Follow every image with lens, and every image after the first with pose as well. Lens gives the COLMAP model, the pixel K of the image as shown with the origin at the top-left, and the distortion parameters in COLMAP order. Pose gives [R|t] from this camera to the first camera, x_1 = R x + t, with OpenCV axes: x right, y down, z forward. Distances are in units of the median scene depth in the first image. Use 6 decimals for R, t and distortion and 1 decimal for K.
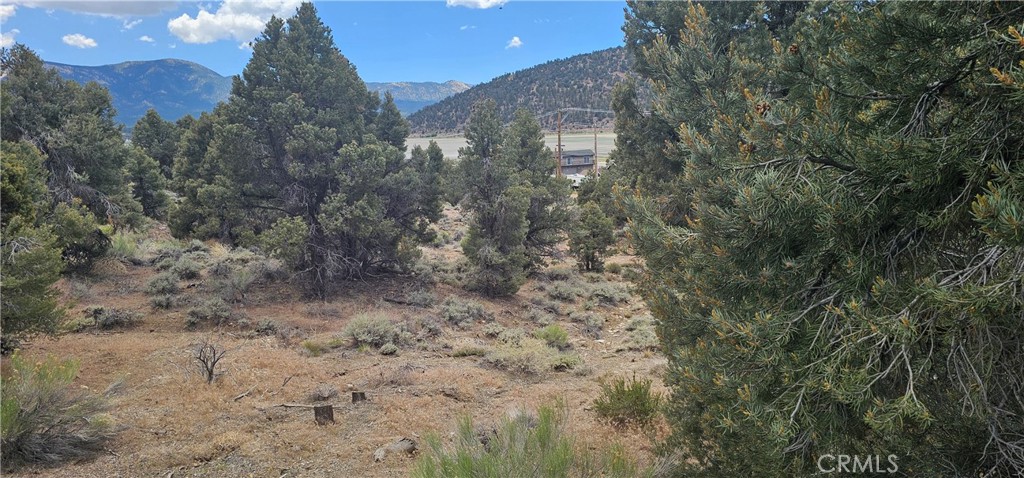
lens RADIAL K [[653.5, 0, 520.6], [0, 653.5, 237.2], [0, 0, 1]] dist [0.006778, -0.025665]
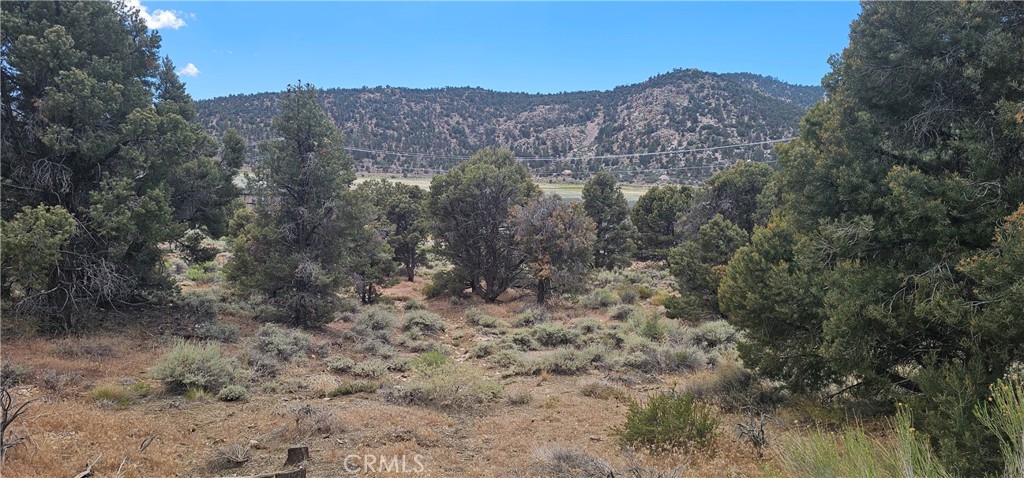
lens RADIAL K [[653.5, 0, 510.7], [0, 653.5, 238.6], [0, 0, 1]] dist [0.006778, -0.025665]
pose [[0.898329, 0.026887, 0.438499, -0.109965], [0.003544, 0.997649, -0.068432, 0.024743], [-0.439308, 0.063029, 0.896123, 0.103560]]
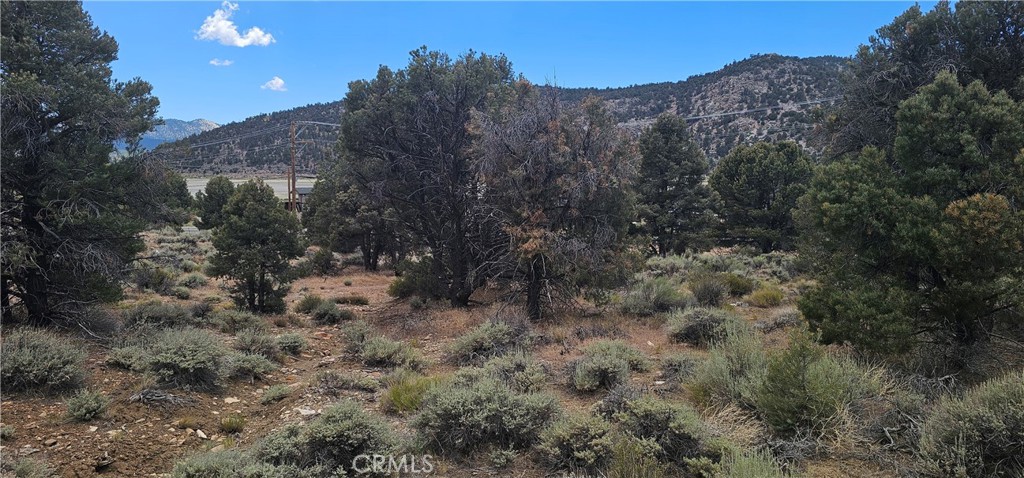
lens RADIAL K [[653.5, 0, 499.4], [0, 653.5, 233.1], [0, 0, 1]] dist [0.006778, -0.025665]
pose [[0.947642, 0.006812, 0.319262, 0.123978], [0.018790, 0.996851, -0.077044, 0.034430], [-0.318781, 0.079009, 0.944530, 0.423955]]
